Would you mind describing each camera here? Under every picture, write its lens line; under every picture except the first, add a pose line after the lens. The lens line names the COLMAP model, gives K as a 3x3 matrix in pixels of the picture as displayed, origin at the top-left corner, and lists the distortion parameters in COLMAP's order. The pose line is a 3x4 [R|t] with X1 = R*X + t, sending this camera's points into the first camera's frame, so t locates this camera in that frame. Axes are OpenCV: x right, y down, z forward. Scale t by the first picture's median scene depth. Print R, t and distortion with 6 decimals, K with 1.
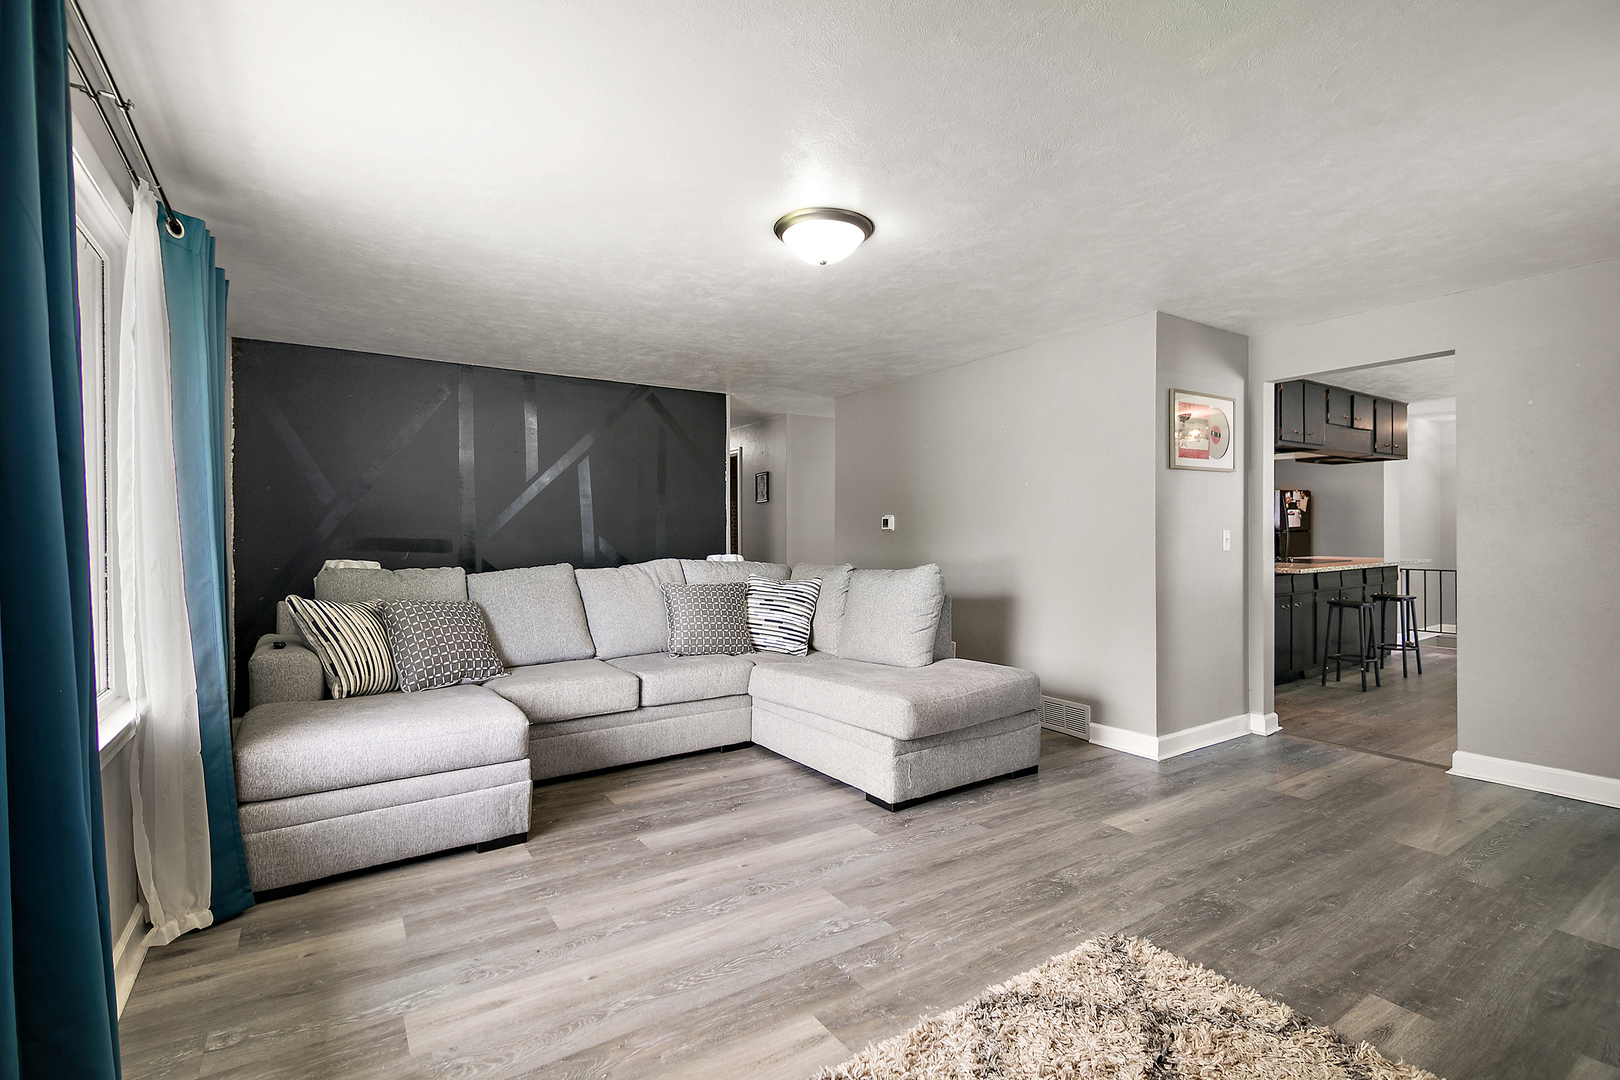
lens RADIAL K [[739.3, 0, 810.0], [0, 739.3, 540.0], [0, 0, 1]] dist [0.002985, -0.006893]
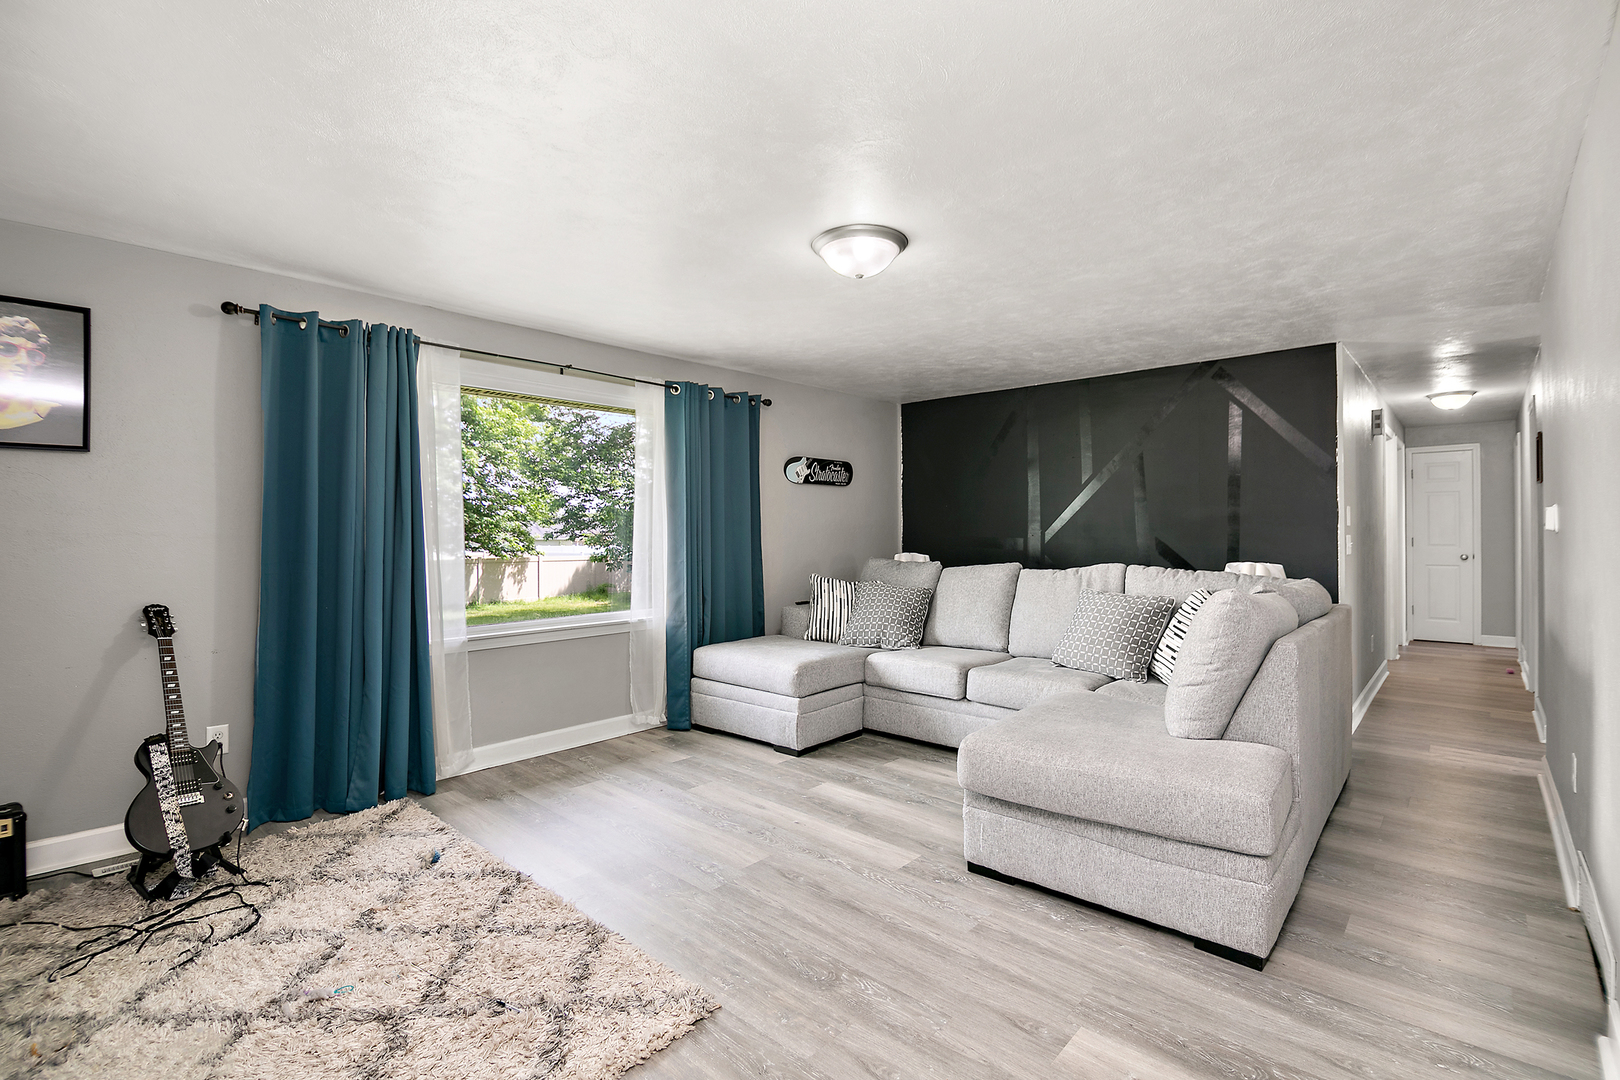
lens RADIAL K [[735.2, 0, 805.7], [0, 735.2, 529.7], [0, 0, 1]] dist [-0.015290, -0.001073]
pose [[0.238753, 0.002247, -0.971078, 1.074666], [-0.001812, 0.999997, 0.001869, -0.030470], [0.971079, 0.001313, 0.238756, 0.749364]]
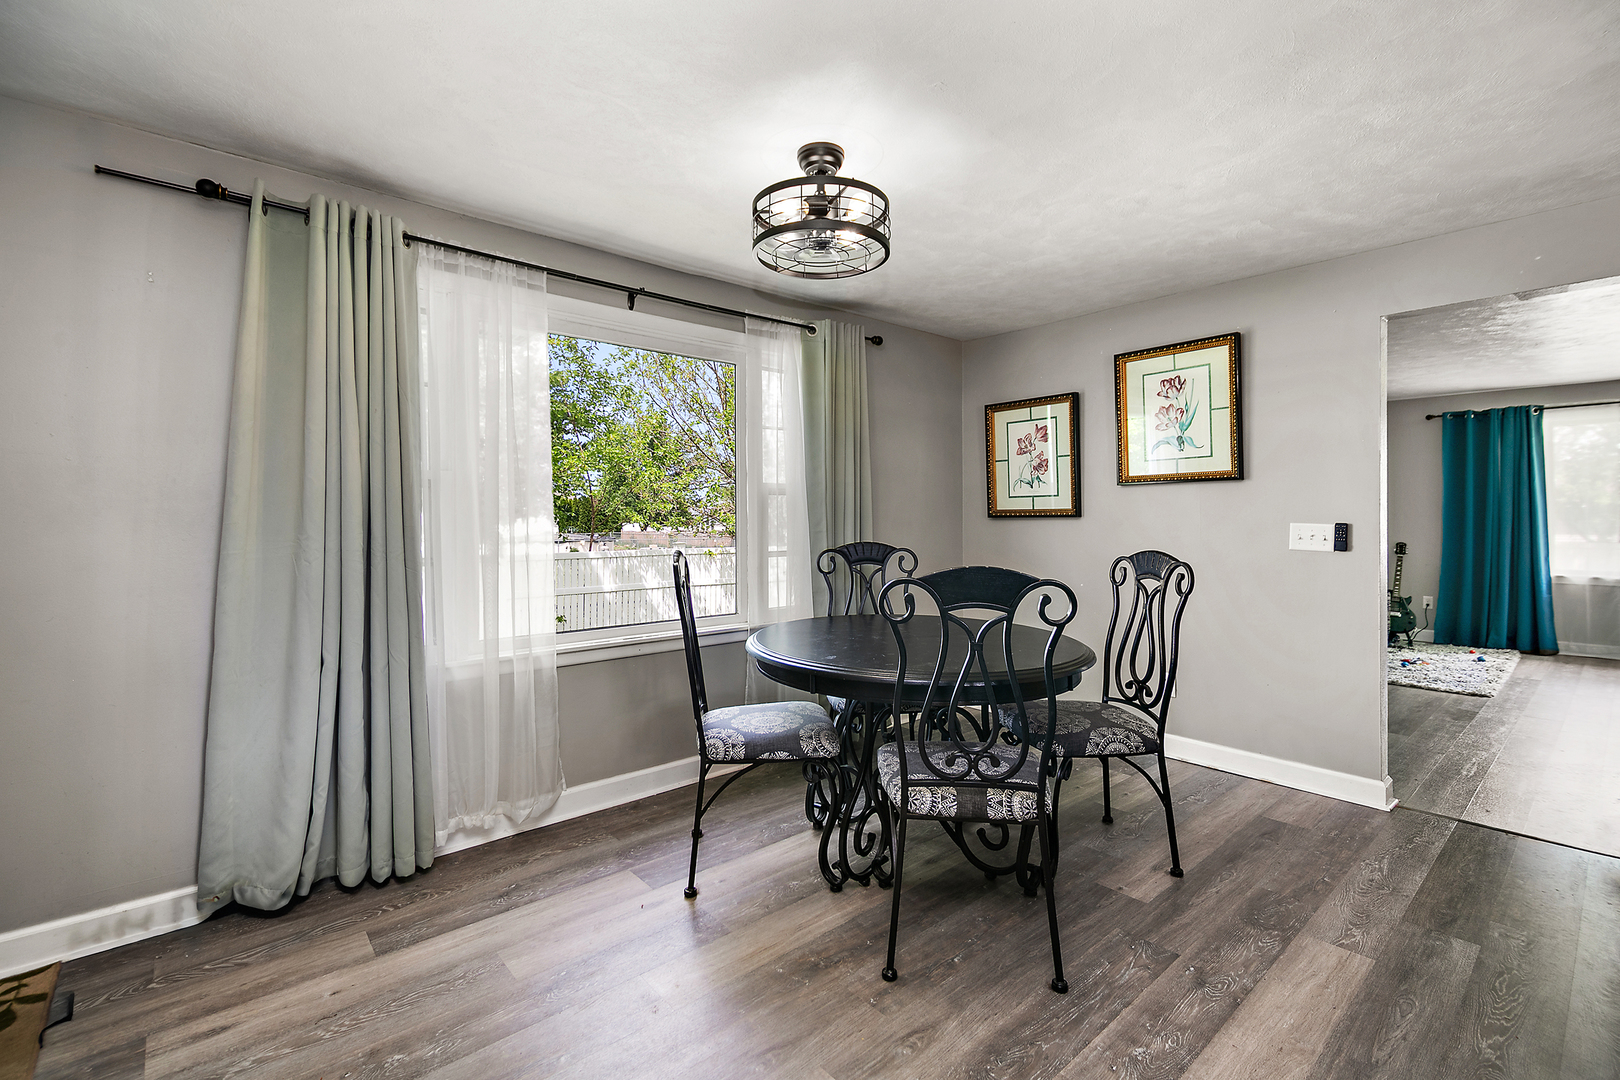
lens RADIAL K [[716.7, 0, 808.6], [0, 716.7, 523.0], [0, 0, 1]] dist [-0.000025, -0.000568]
pose [[-0.991406, 0.012043, -0.130265, 2.365205], [0.010817, 0.999890, 0.010118, -0.039982], [0.130372, 0.008622, -0.991428, 2.475264]]
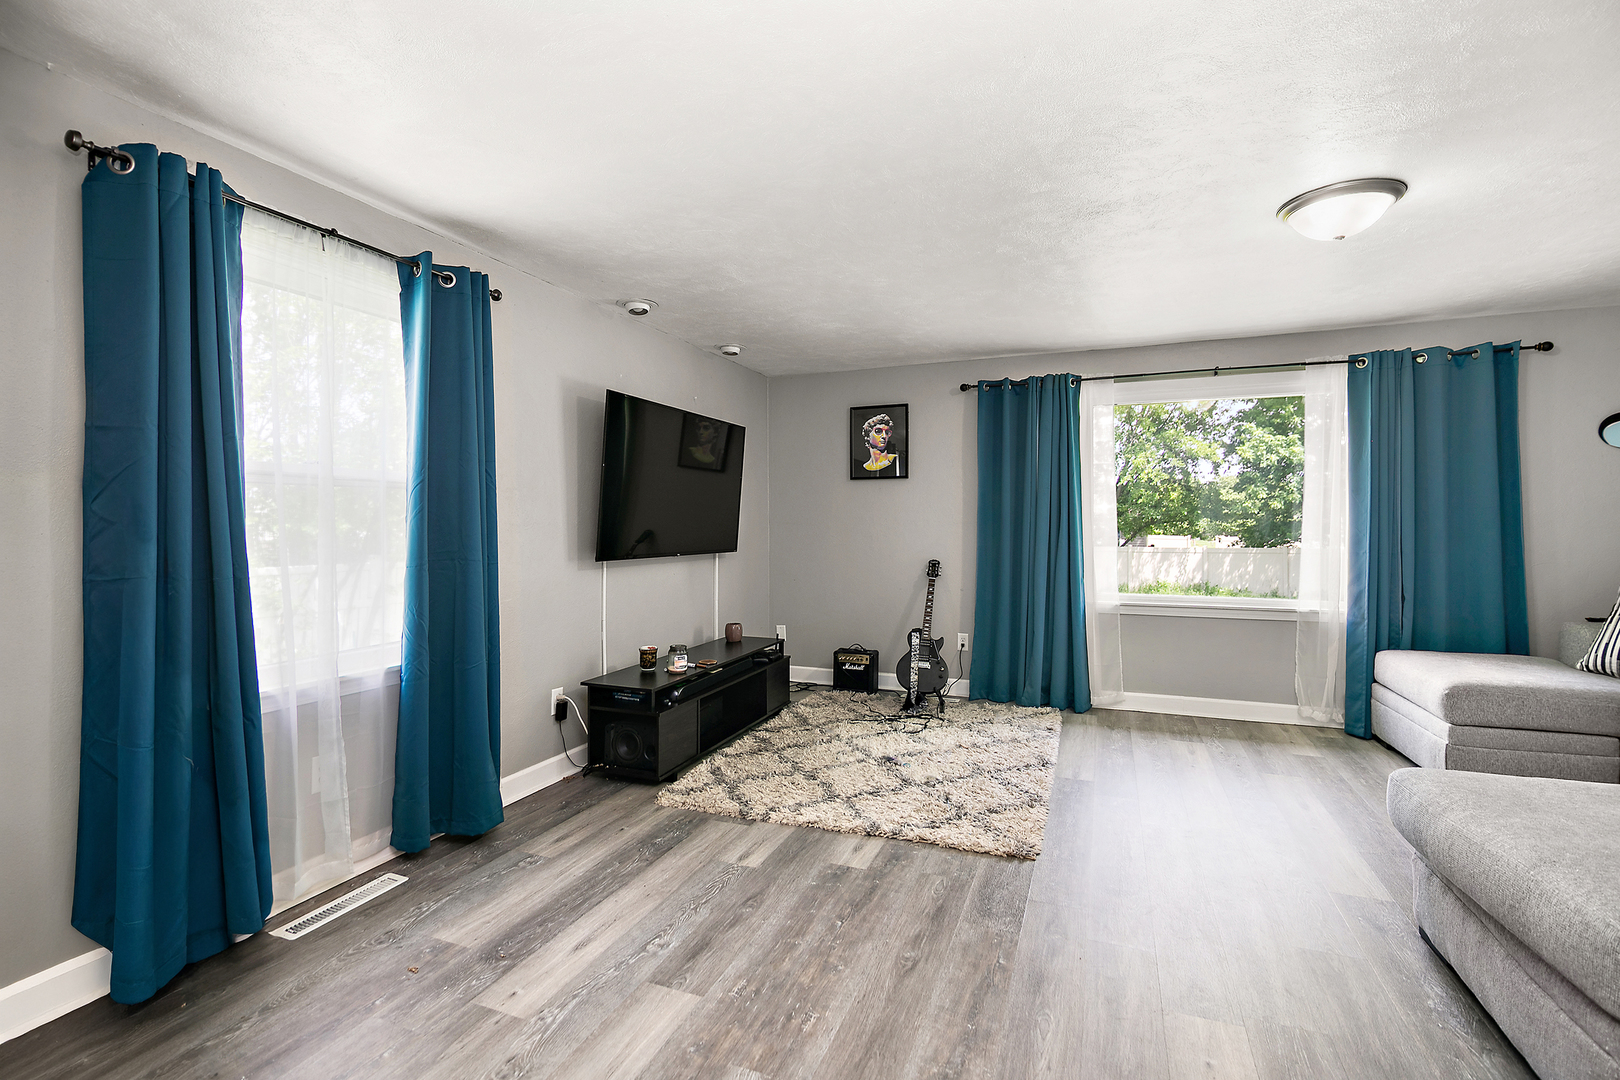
lens RADIAL K [[716.7, 0, 808.6], [0, 716.7, 523.0], [0, 0, 1]] dist [-0.000025, -0.000568]
pose [[-0.823908, 0.007506, -0.566674, 1.170454], [0.003533, 0.999961, 0.008108, -0.031591], [0.566713, 0.004678, -0.823902, 1.488858]]
